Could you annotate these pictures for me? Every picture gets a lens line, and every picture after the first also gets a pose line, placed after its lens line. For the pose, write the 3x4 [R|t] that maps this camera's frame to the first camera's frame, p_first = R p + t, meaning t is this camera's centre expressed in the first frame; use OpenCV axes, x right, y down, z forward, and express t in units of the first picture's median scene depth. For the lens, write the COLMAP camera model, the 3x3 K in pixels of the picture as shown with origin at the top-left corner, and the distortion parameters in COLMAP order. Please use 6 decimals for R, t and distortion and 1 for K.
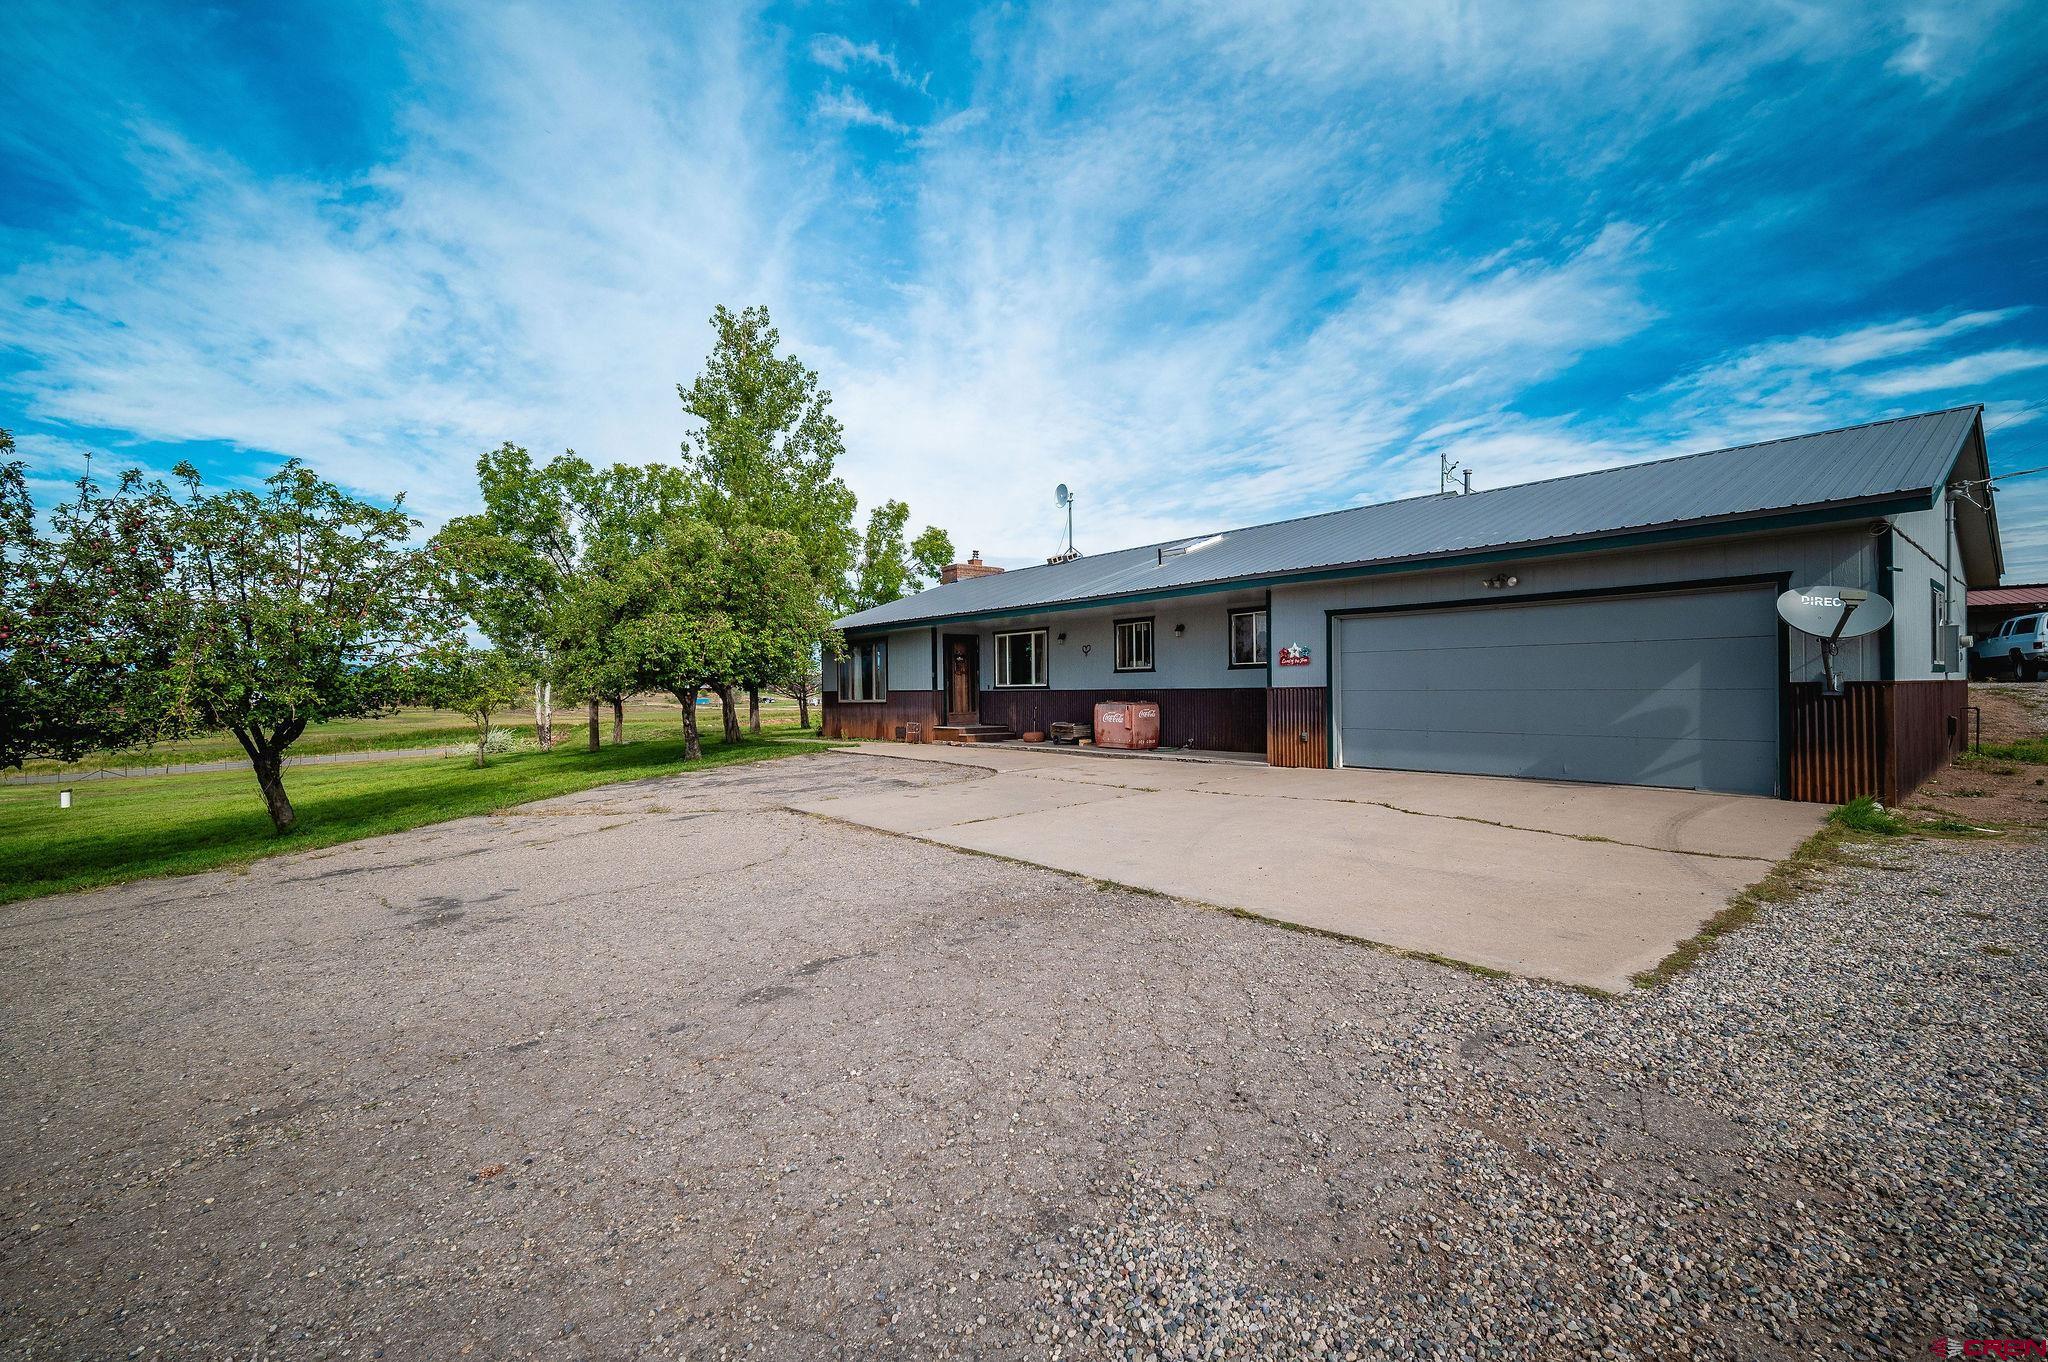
lens RADIAL K [[908.3, 0, 1024.0], [0, 908.3, 681.0], [0, 0, 1]] dist [-0.000818, -0.000011]
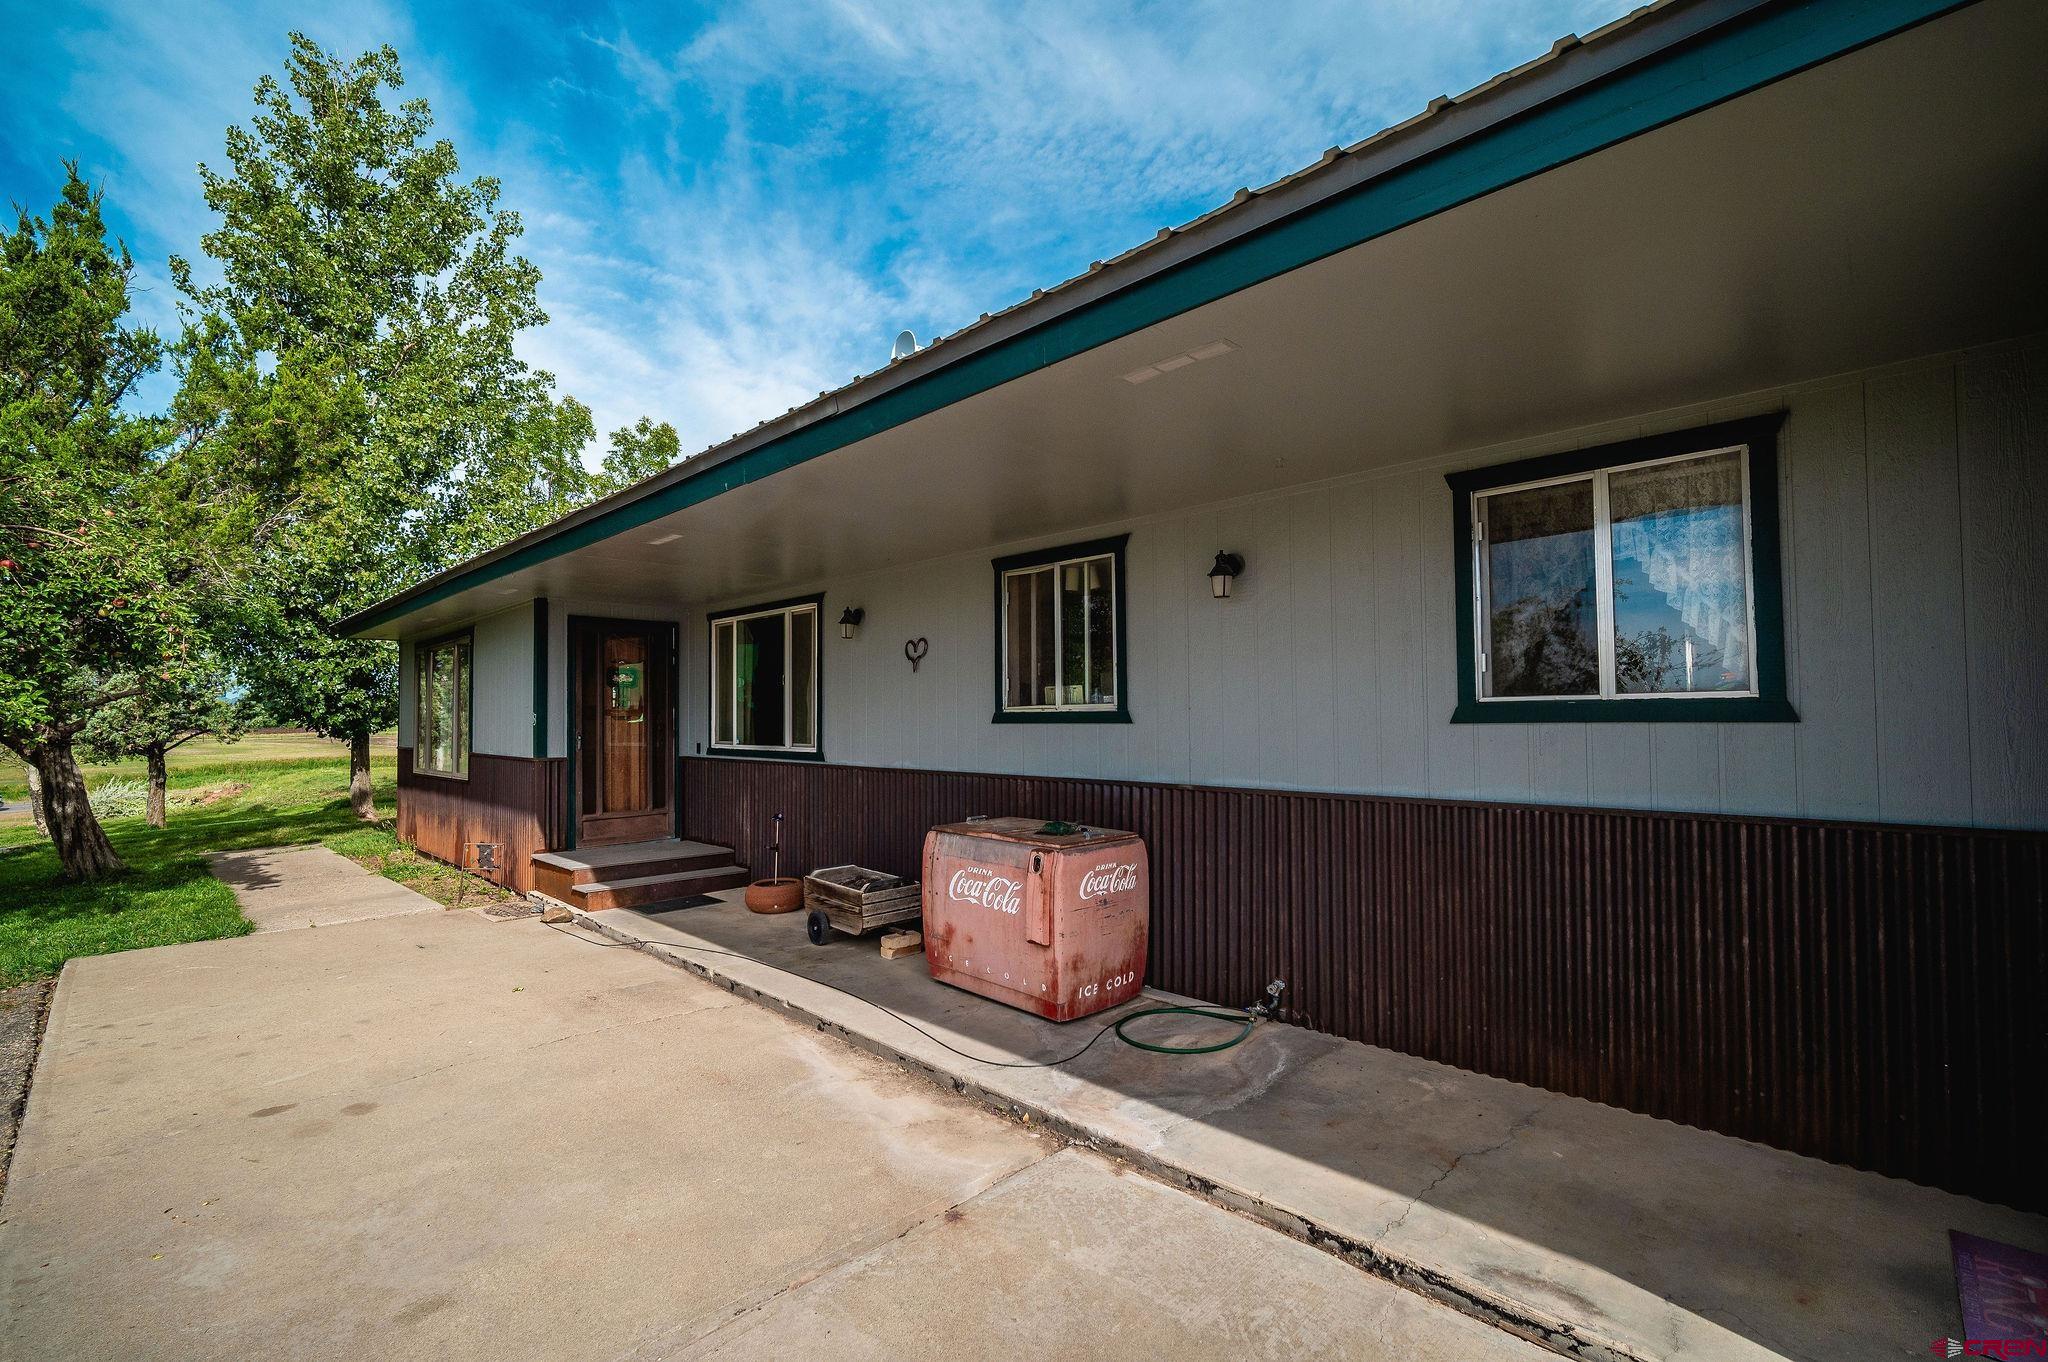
lens RADIAL K [[908.3, 0, 1024.0], [0, 908.3, 681.0], [0, 0, 1]] dist [-0.000818, -0.000011]
pose [[0.994518, 0.009650, 0.104122, 0.077997], [-0.006306, 0.999455, -0.032399, -0.013600], [-0.104378, 0.031565, 0.994037, 0.696715]]
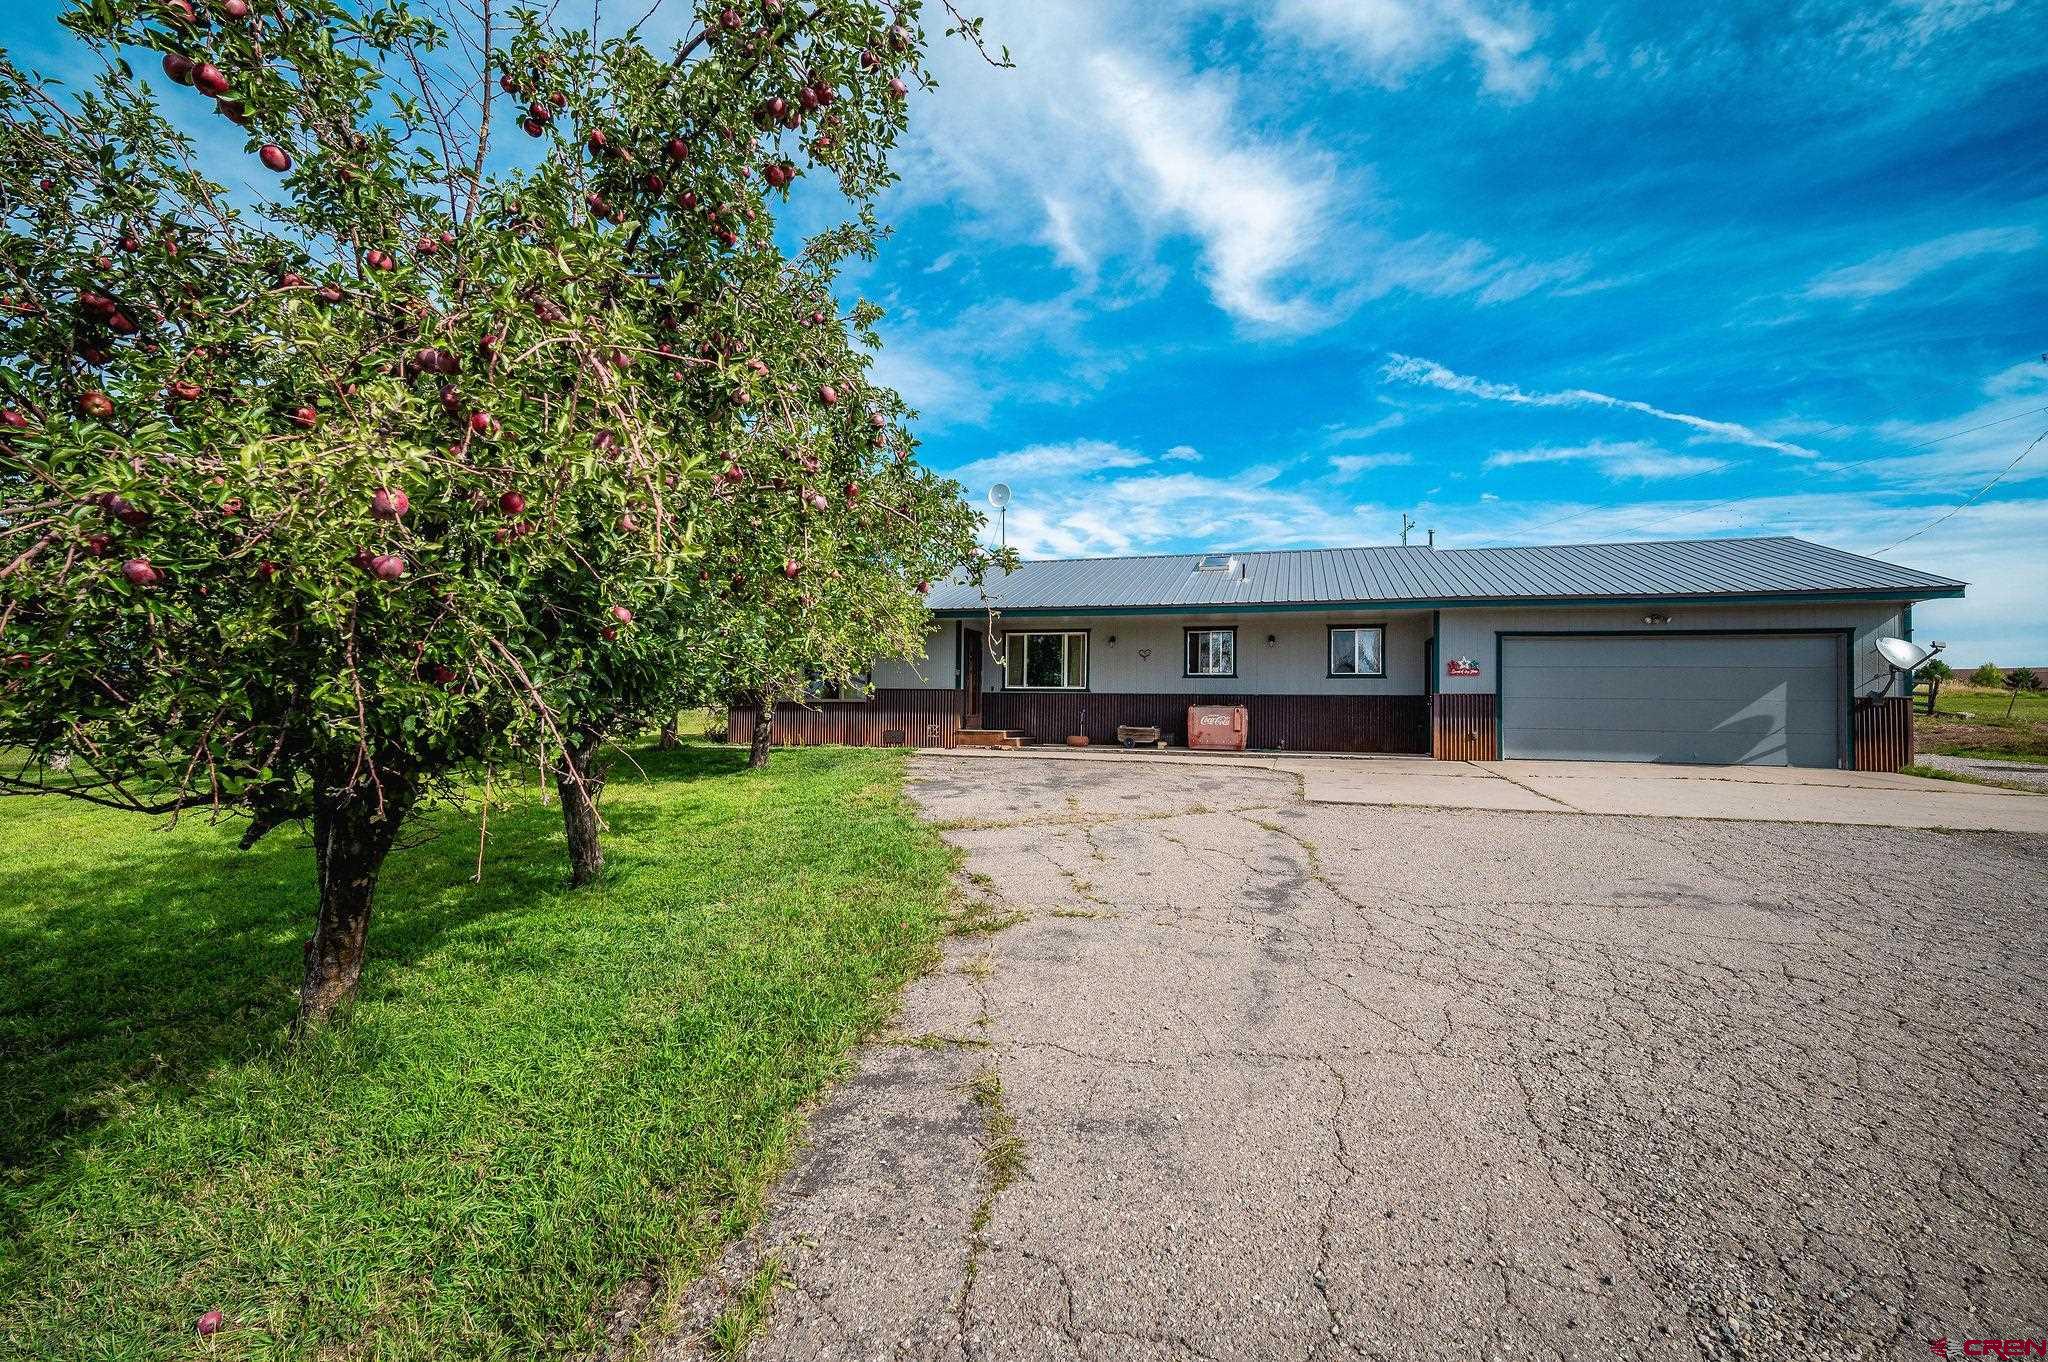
lens RADIAL K [[908.3, 0, 1024.0], [0, 908.3, 681.0], [0, 0, 1]] dist [-0.000818, -0.000011]
pose [[0.846756, 0.041600, 0.530352, -0.619476], [-0.028760, 0.999060, -0.032447, 0.034444], [-0.531204, 0.012222, 0.847156, 0.224760]]
